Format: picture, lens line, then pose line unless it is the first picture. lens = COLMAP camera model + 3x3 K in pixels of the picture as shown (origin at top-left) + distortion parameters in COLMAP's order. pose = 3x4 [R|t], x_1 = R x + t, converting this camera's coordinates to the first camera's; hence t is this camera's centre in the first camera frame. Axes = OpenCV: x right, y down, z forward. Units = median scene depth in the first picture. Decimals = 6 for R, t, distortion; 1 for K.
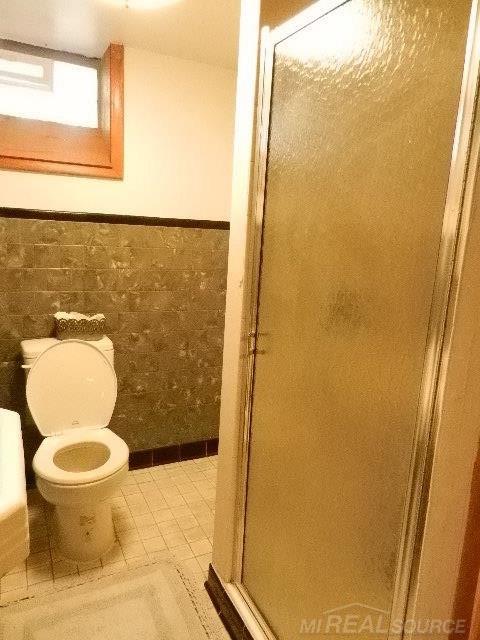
lens RADIAL K [[474.9, 0, 240.0], [0, 474.9, 320.0], [0, 0, 1]] dist [0.006027, 0.010284]
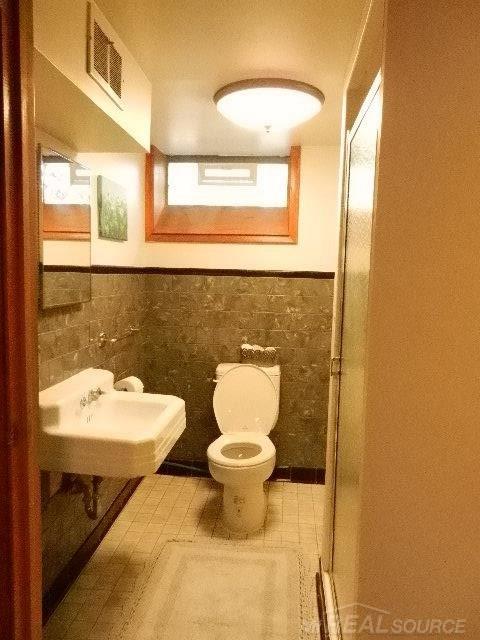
lens RADIAL K [[474.9, 0, 240.0], [0, 474.9, 320.0], [0, 0, 1]] dist [0.006027, 0.010284]
pose [[0.850192, 0.013536, -0.526299, 0.283133], [-0.076294, 0.992285, -0.097724, 0.043430], [0.520915, 0.123238, 0.844665, -0.130737]]
